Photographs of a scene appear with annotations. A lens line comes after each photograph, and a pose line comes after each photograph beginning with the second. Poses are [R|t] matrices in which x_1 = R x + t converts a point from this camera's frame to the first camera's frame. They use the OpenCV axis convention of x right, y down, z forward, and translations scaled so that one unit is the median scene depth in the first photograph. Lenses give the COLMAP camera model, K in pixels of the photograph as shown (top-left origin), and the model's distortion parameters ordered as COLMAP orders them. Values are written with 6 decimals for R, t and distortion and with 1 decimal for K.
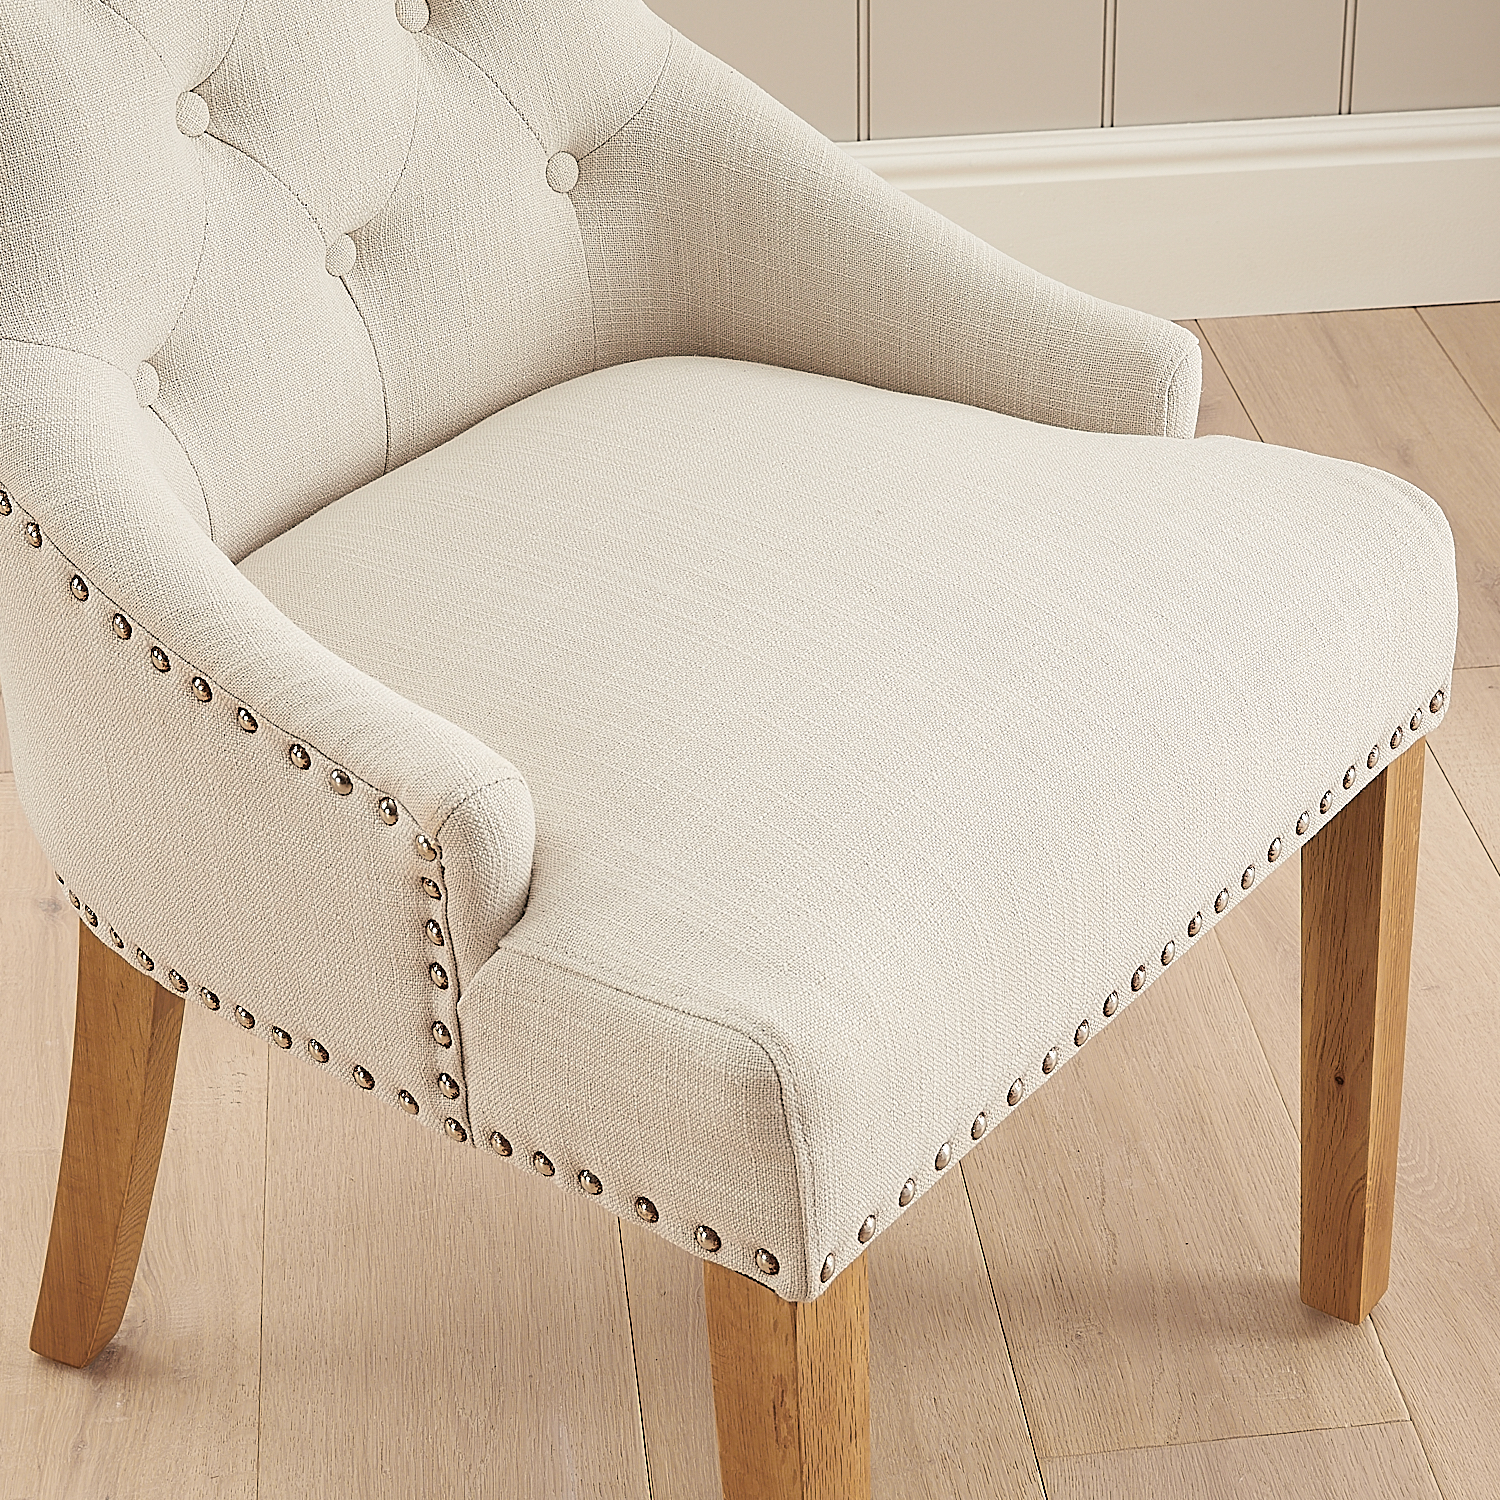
lens RADIAL K [[4451.1, 0, 750.0], [0, 4451.1, 750.0], [0, 0, 1]] dist [-0.040548, -0.265769]
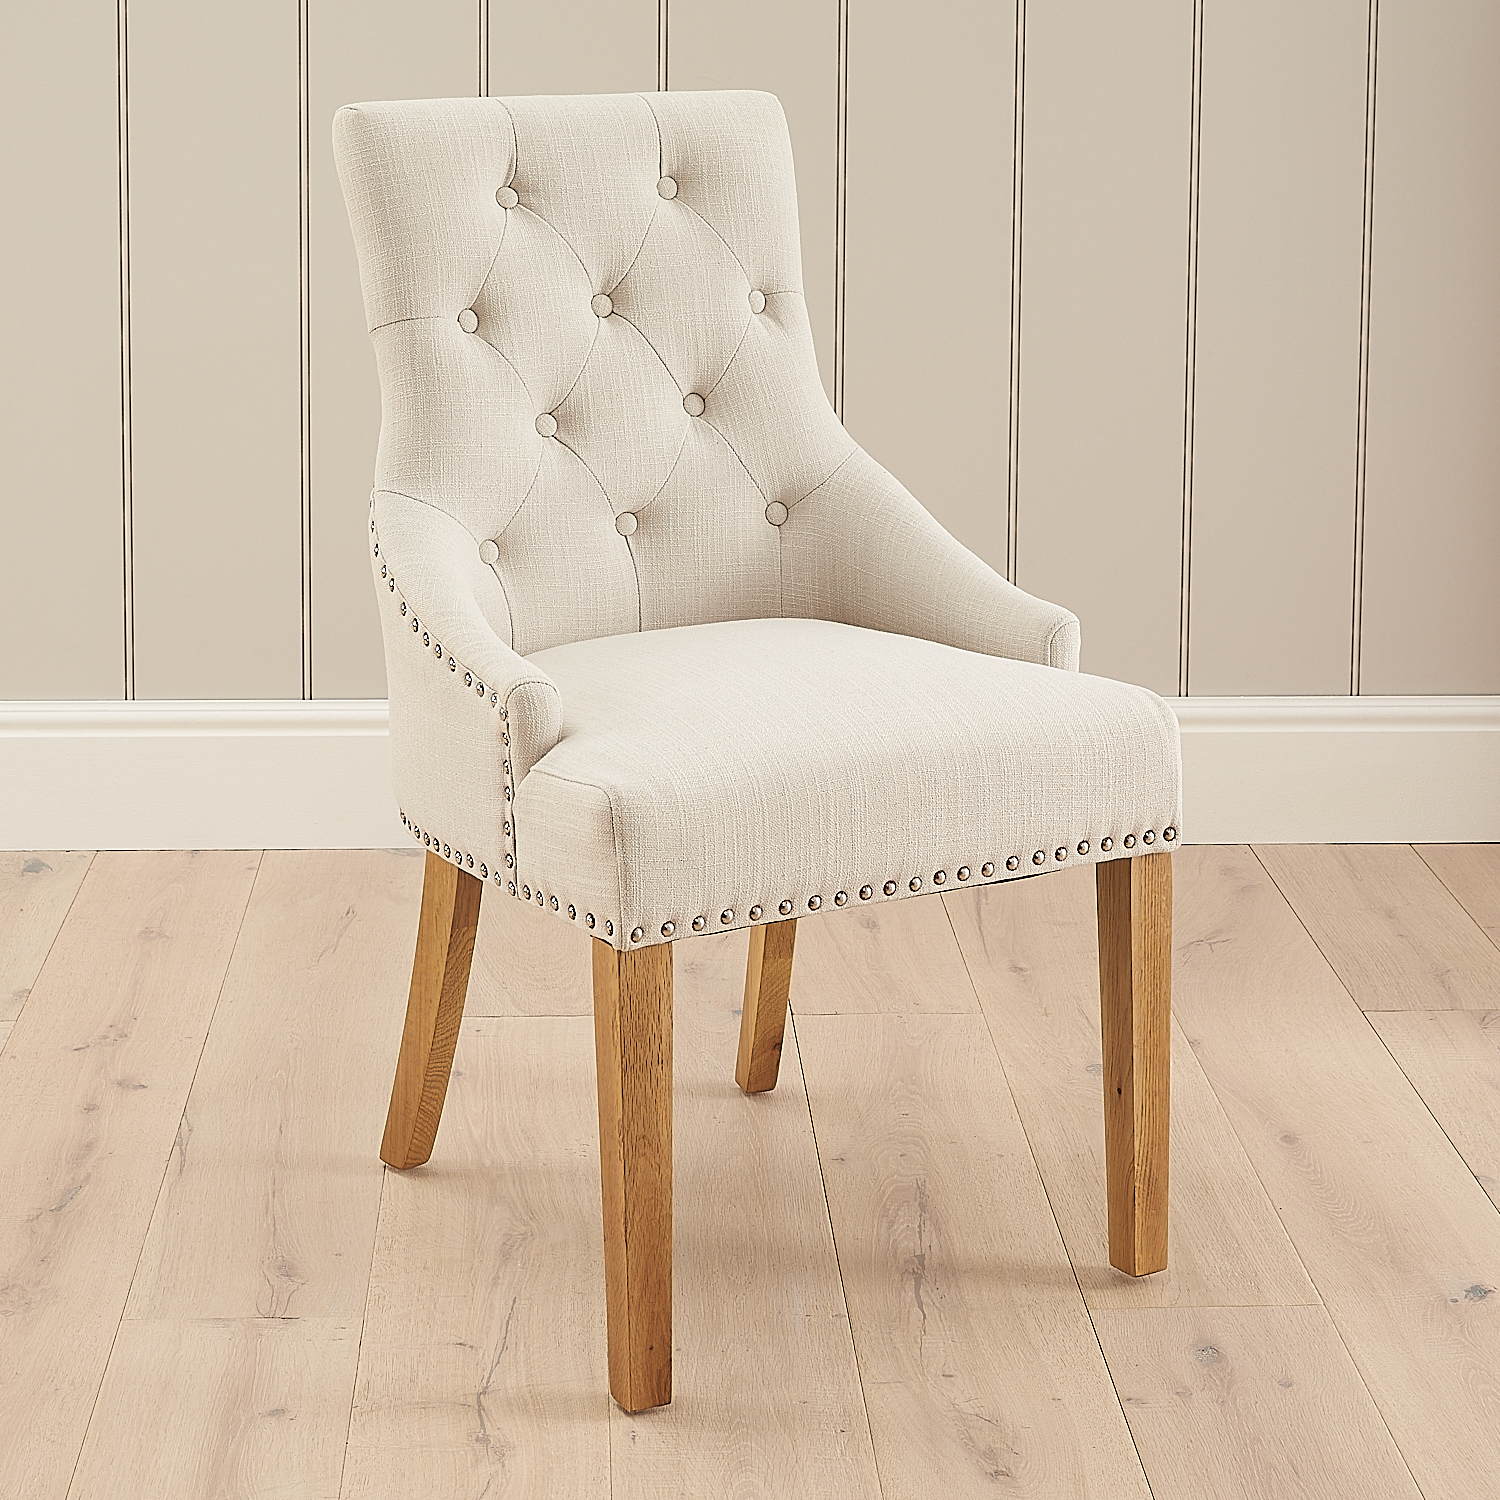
lens RADIAL K [[4451.1, 0, 750.0], [0, 4451.1, 750.0], [0, 0, 1]] dist [-0.040548, -0.265769]
pose [[0.998856, 0.021666, -0.042624, 0.006255], [-0.030671, 0.974205, -0.223569, 0.301979], [0.036681, 0.224620, 0.973756, -0.572677]]
